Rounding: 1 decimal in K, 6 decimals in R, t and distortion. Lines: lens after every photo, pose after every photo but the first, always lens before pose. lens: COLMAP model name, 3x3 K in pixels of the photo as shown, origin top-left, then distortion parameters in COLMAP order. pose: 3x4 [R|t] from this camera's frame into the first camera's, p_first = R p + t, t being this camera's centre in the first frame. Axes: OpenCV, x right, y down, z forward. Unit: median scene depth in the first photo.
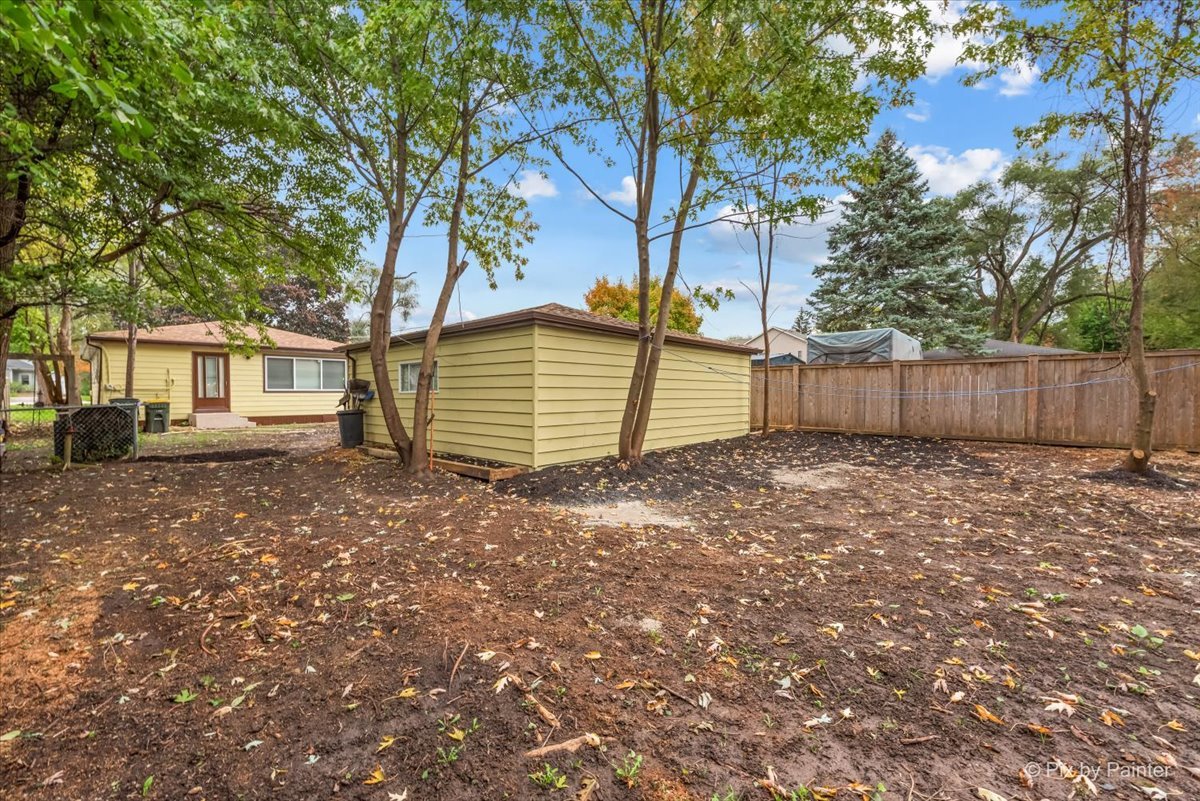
lens RADIAL K [[484.5, 0, 600.7], [0, 484.5, 387.6], [0, 0, 1]] dist [0.007246, 0.000012]
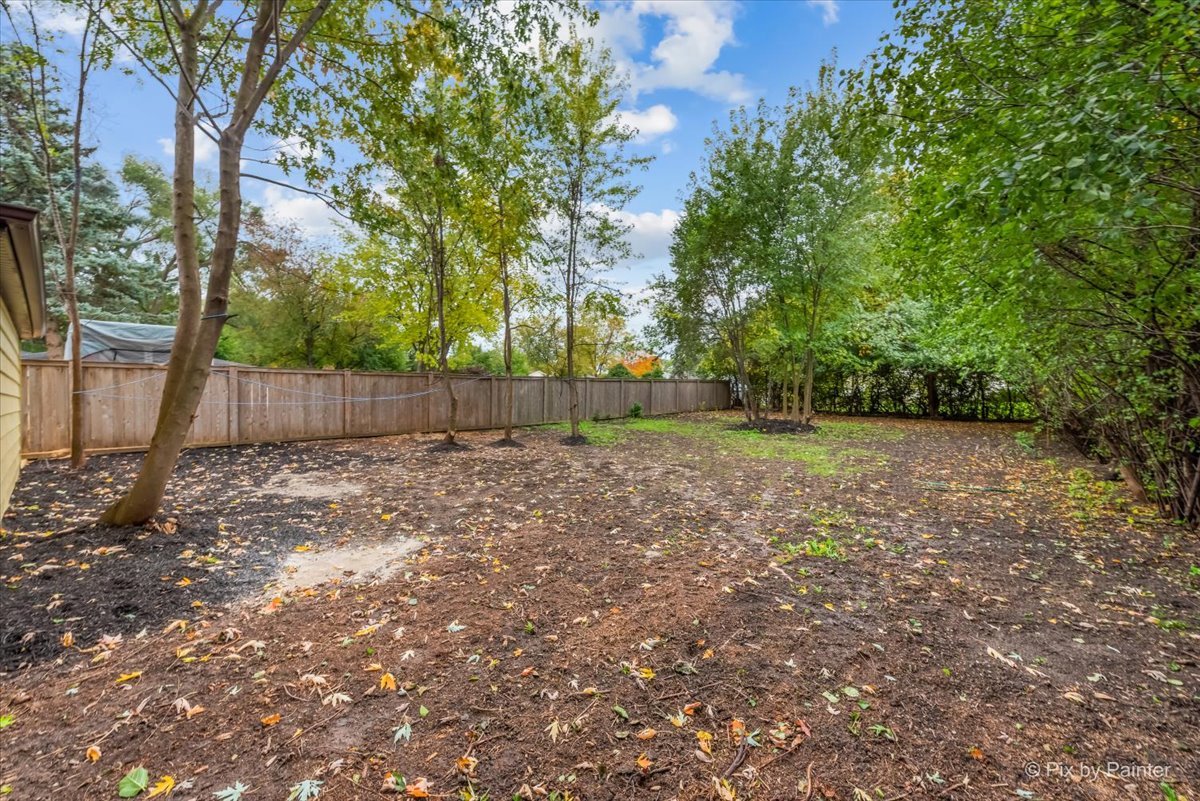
lens RADIAL K [[484.5, 0, 600.7], [0, 484.5, 387.6], [0, 0, 1]] dist [0.007246, 0.000012]
pose [[-0.054228, 0.016918, 0.998385, -0.817241], [-0.000884, 0.999855, -0.016991, 0.004486], [-0.998528, -0.001804, -0.054205, 0.737739]]
